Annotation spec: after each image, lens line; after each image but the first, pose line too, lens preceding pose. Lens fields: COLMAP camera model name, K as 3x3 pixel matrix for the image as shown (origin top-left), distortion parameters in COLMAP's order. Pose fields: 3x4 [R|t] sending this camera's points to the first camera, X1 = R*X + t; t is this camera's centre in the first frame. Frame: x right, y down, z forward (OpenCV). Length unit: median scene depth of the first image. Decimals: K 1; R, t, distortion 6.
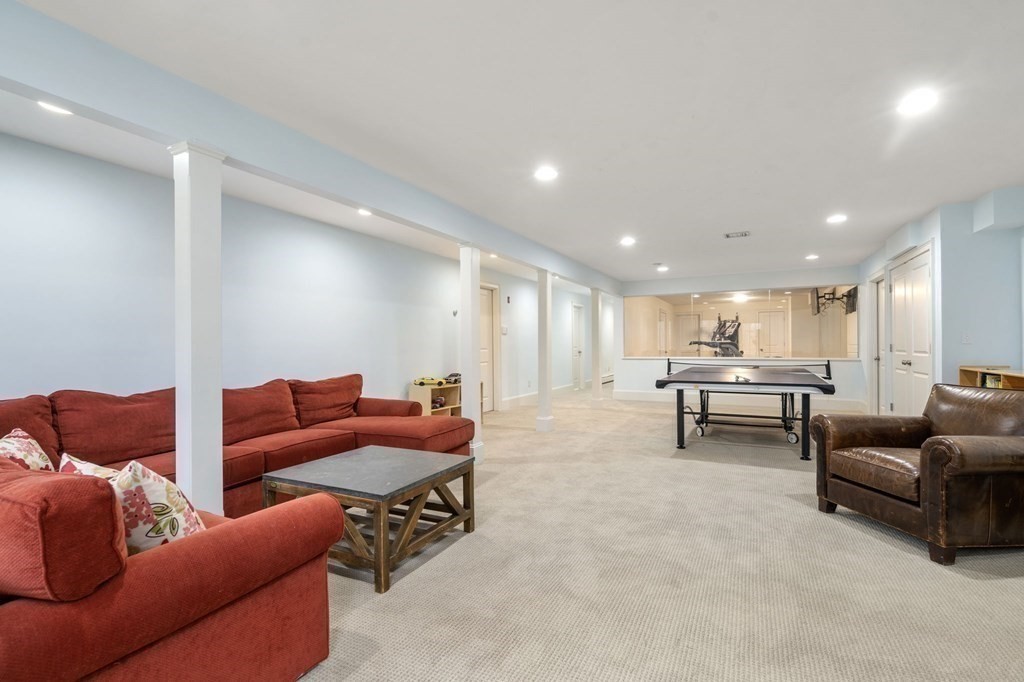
lens RADIAL K [[480.2, 0, 512.3], [0, 480.2, 341.7], [0, 0, 1]] dist [-0.000405, -0.000052]
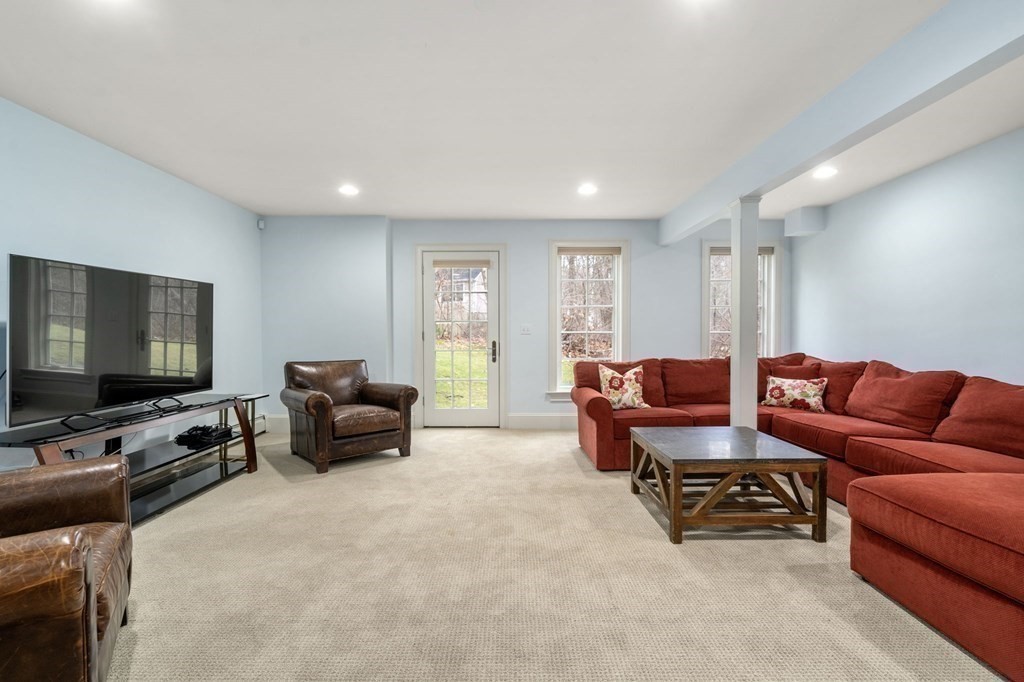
lens RADIAL K [[480.2, 0, 512.0], [0, 480.2, 338.1], [0, 0, 1]] dist [-0.000405, -0.000052]
pose [[-0.887959, 0.014442, -0.459695, 0.670651], [0.007453, 0.999827, 0.017014, 0.006168], [0.459861, 0.011682, -0.887914, 1.907240]]
